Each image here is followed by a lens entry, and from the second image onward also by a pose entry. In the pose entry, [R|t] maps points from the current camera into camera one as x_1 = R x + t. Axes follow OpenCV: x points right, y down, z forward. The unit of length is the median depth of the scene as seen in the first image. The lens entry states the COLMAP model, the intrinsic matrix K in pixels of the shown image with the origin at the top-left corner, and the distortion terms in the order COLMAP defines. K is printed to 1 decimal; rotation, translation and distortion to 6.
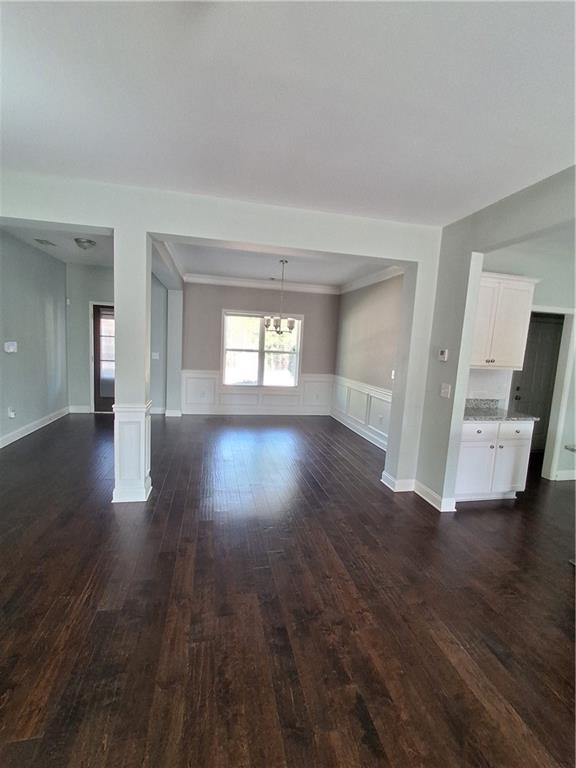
lens RADIAL K [[361.5, 0, 288.0], [0, 361.5, 384.0], [0, 0, 1]] dist [-0.002969, 0.020295]
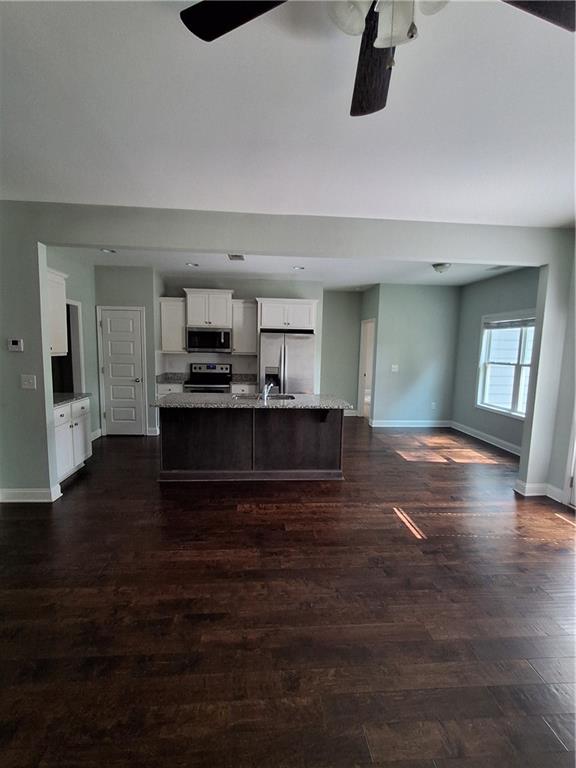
lens RADIAL K [[361.5, 0, 288.0], [0, 361.5, 384.0], [0, 0, 1]] dist [-0.002969, 0.020295]
pose [[0.124850, -0.155329, 0.979941, -0.730223], [0.101171, 0.984514, 0.143164, -0.077474], [-0.987004, 0.081268, 0.138632, 0.329473]]
